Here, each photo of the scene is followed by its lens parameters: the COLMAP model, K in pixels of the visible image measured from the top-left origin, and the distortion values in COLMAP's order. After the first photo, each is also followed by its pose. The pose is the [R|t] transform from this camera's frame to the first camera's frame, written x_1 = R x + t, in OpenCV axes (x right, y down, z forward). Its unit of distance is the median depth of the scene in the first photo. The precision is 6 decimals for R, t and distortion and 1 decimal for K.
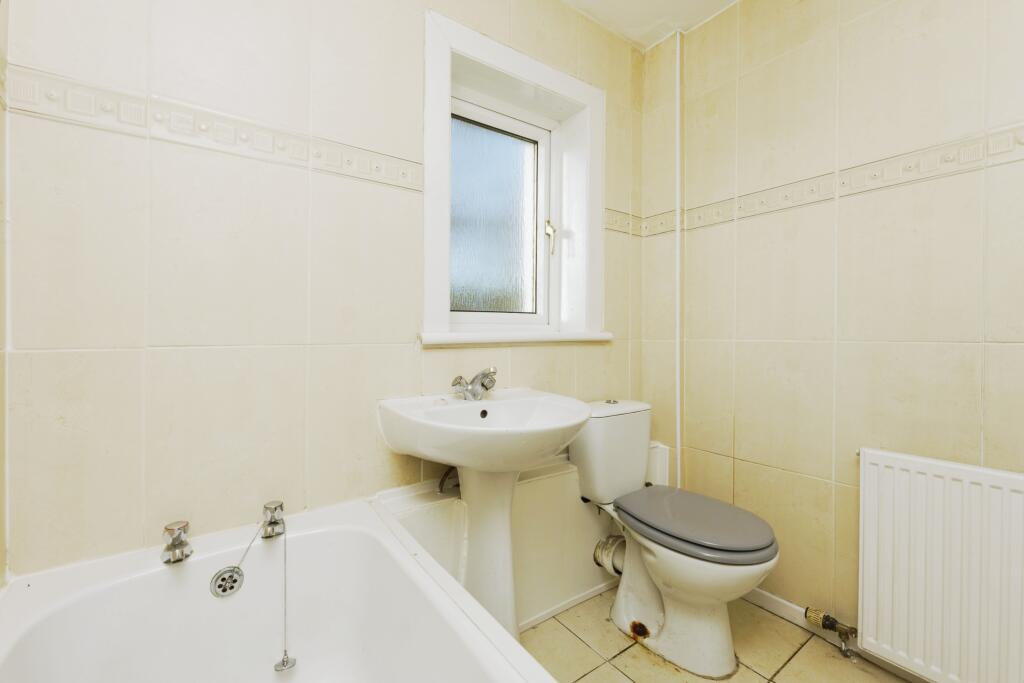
lens RADIAL K [[422.8, 0, 508.4], [0, 422.8, 333.9], [0, 0, 1]] dist [0.004135, 0.000415]
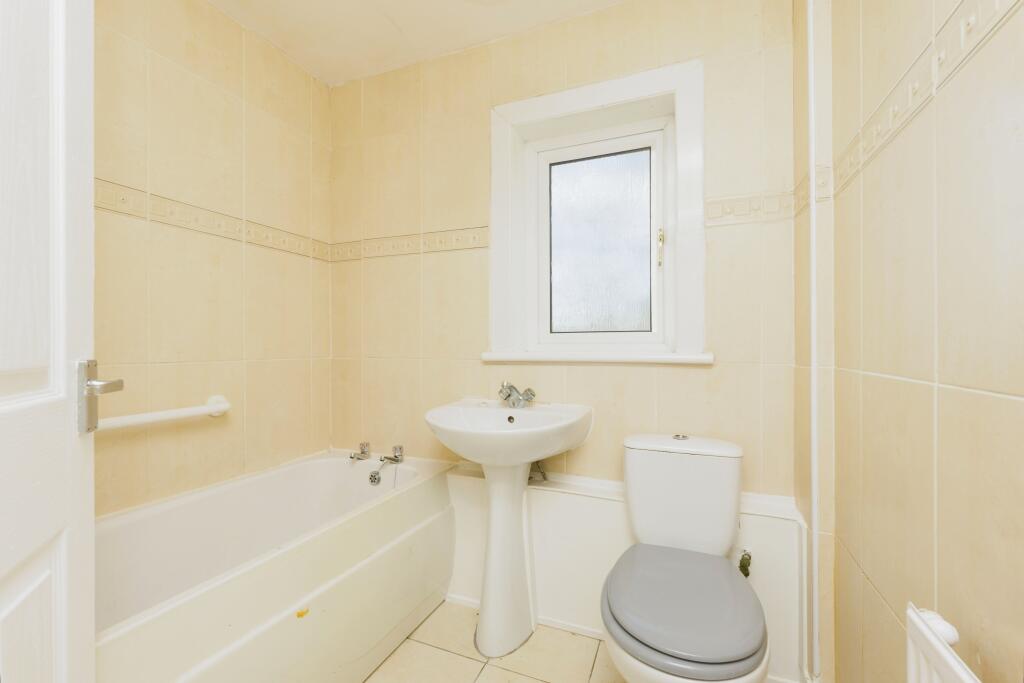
lens RADIAL K [[422.8, 0, 511.1], [0, 422.8, 346.4], [0, 0, 1]] dist [0.004135, 0.000415]
pose [[0.547000, 0.001227, -0.837132, 0.752096], [-0.003363, 0.999994, -0.000731, -0.015256], [0.837126, 0.003215, 0.547001, 0.259334]]
